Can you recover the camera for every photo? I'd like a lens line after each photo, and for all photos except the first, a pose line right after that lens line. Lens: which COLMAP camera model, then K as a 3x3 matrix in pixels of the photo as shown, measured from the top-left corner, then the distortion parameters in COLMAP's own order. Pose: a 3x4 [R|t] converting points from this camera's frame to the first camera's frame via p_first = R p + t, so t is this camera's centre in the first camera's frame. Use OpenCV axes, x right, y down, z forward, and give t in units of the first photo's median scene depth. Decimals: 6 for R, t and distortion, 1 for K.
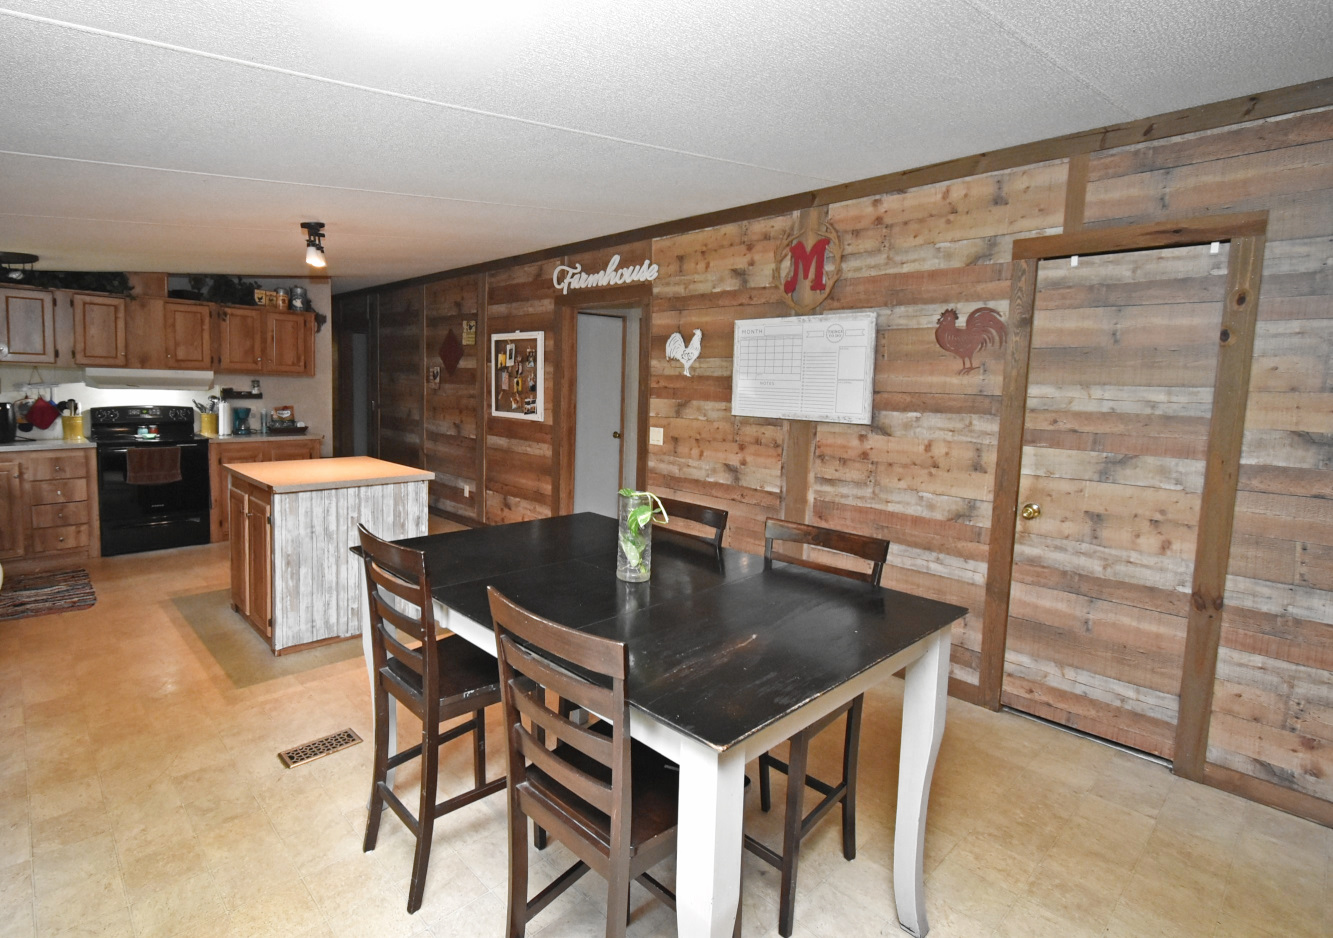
lens RADIAL K [[657.5, 0, 593.1], [0, 657.5, 439.3], [0, 0, 1]] dist [0.000639, -0.000149]
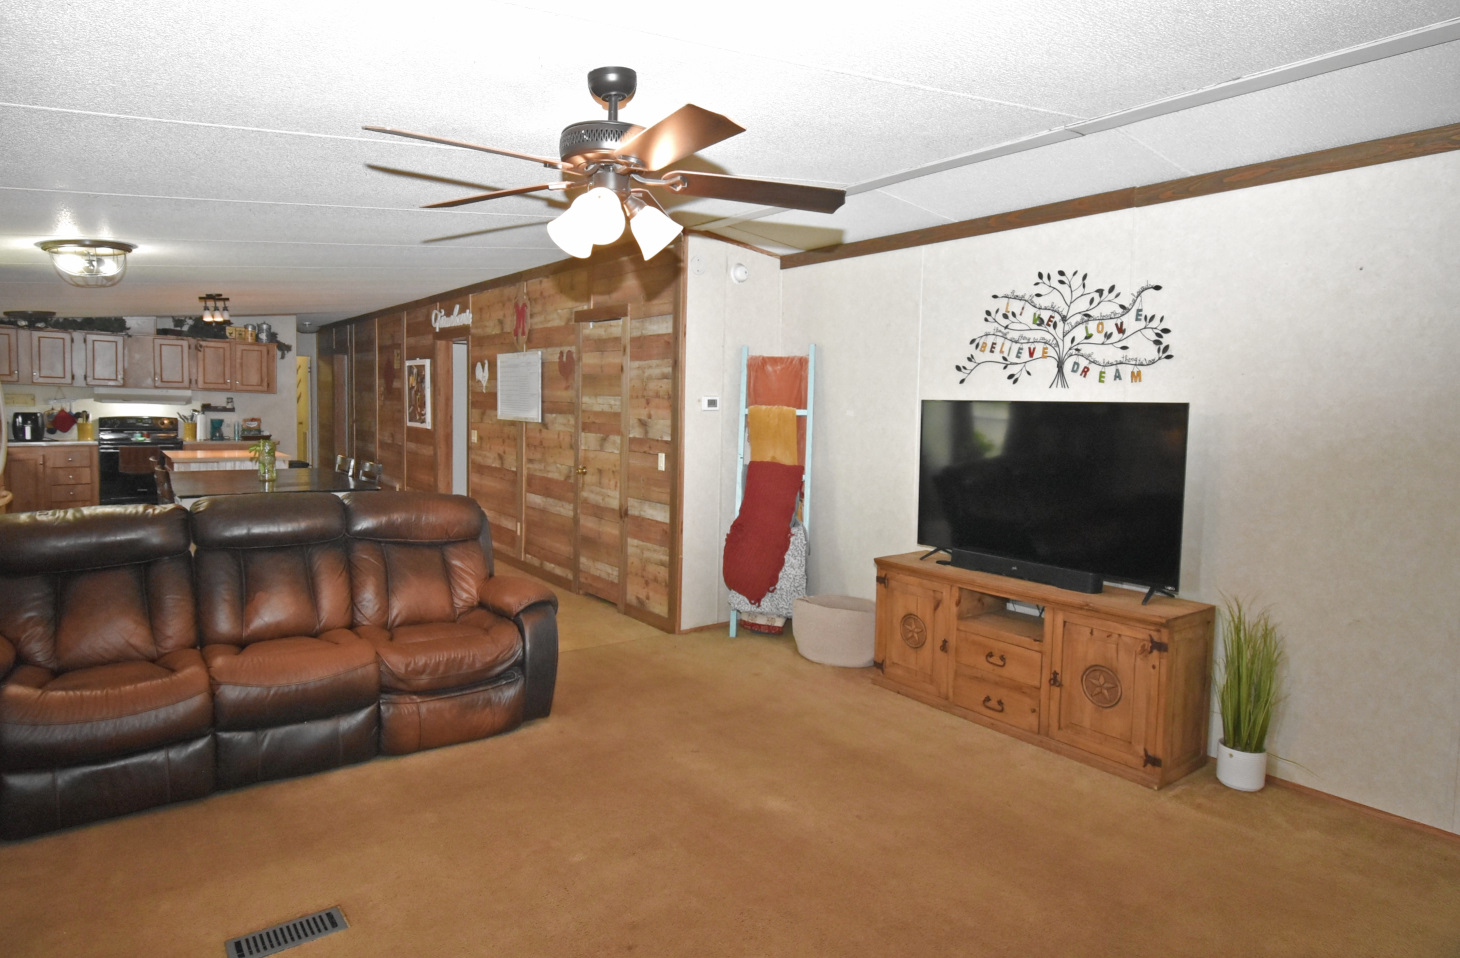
lens RADIAL K [[831.8, 0, 720.9], [0, 831.8, 454.2], [0, 0, 1]] dist [-0.000962, 0.000076]
pose [[0.996738, 0.005596, -0.080509, 0.650078], [-0.008050, 0.999512, -0.030187, 0.069826], [0.080301, 0.030737, 0.996297, -0.596327]]
